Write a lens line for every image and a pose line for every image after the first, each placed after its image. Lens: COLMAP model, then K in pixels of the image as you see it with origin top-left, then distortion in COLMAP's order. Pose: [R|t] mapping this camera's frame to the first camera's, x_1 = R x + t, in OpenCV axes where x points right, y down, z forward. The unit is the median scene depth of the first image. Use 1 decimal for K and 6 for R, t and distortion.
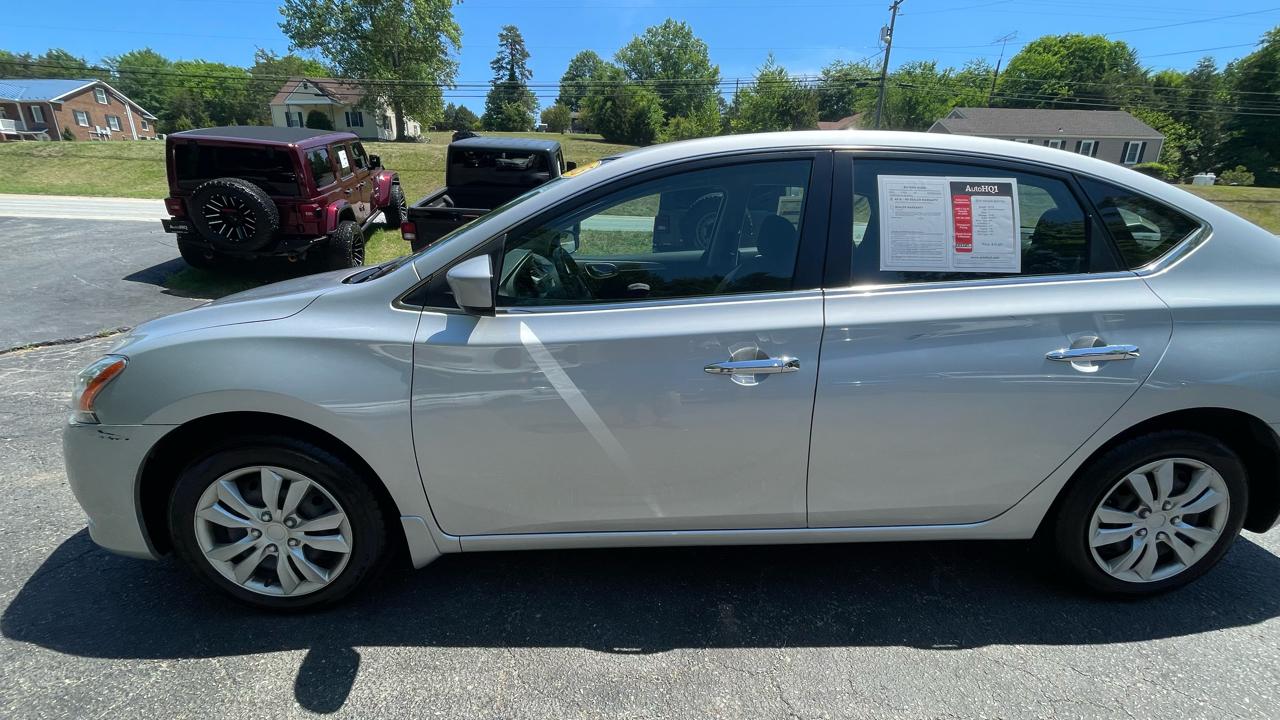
lens RADIAL K [[517.4, 0, 642.3], [0, 517.4, 361.8], [0, 0, 1]] dist [-0.002859, 0.000374]
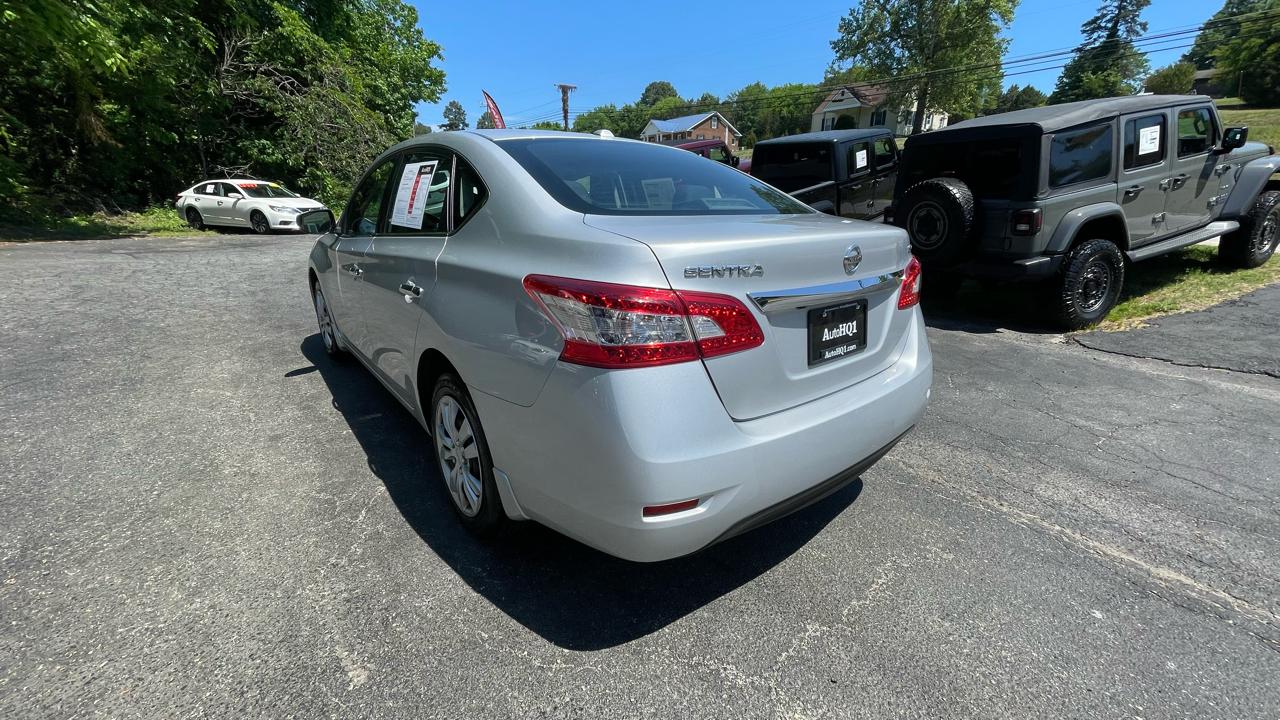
lens RADIAL K [[517.4, 0, 639.3], [0, 517.4, 362.8], [0, 0, 1]] dist [-0.002859, 0.000374]
pose [[0.602813, 0.237823, -0.761614, 0.379378], [-0.231835, 0.965570, 0.118014, -0.021407], [0.763458, 0.105429, 0.637194, 0.102053]]
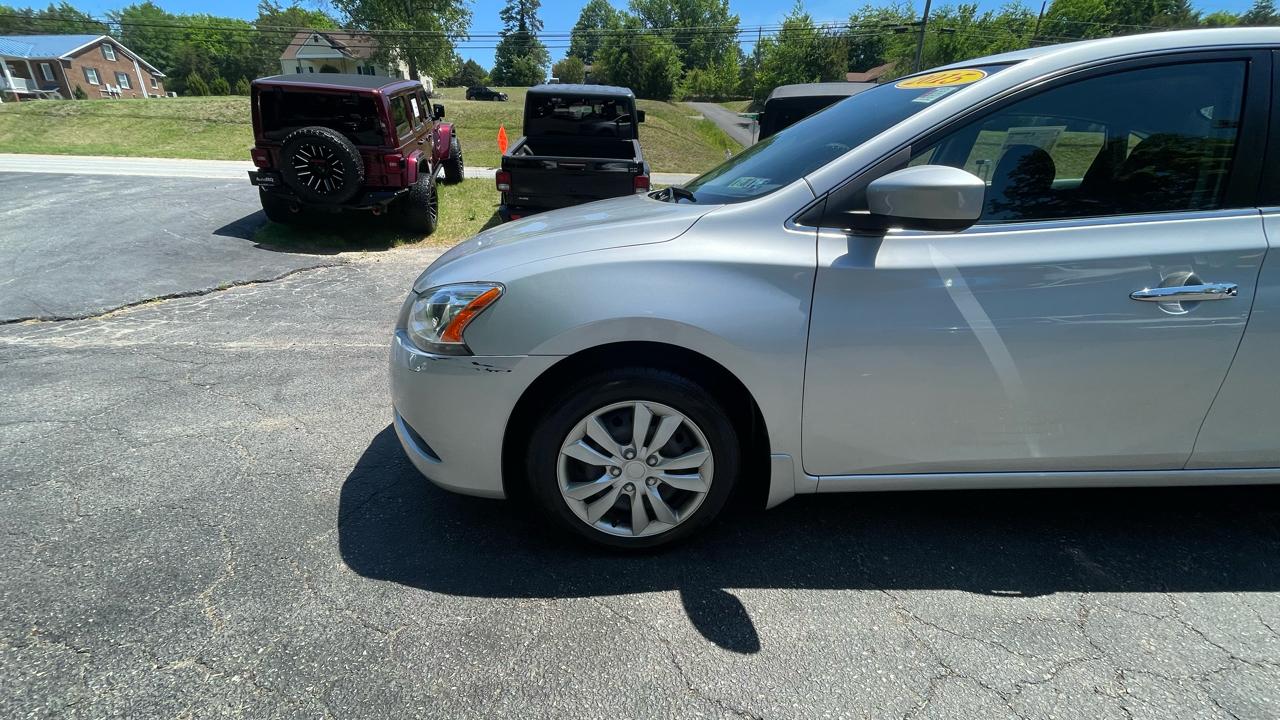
lens RADIAL K [[517.4, 0, 642.7], [0, 517.4, 361.3], [0, 0, 1]] dist [-0.002859, 0.000374]
pose [[0.999825, 0.000675, -0.018709, -0.116850], [0.000642, 0.997526, 0.070290, 0.010431], [0.018711, -0.070290, 0.997351, 0.010497]]
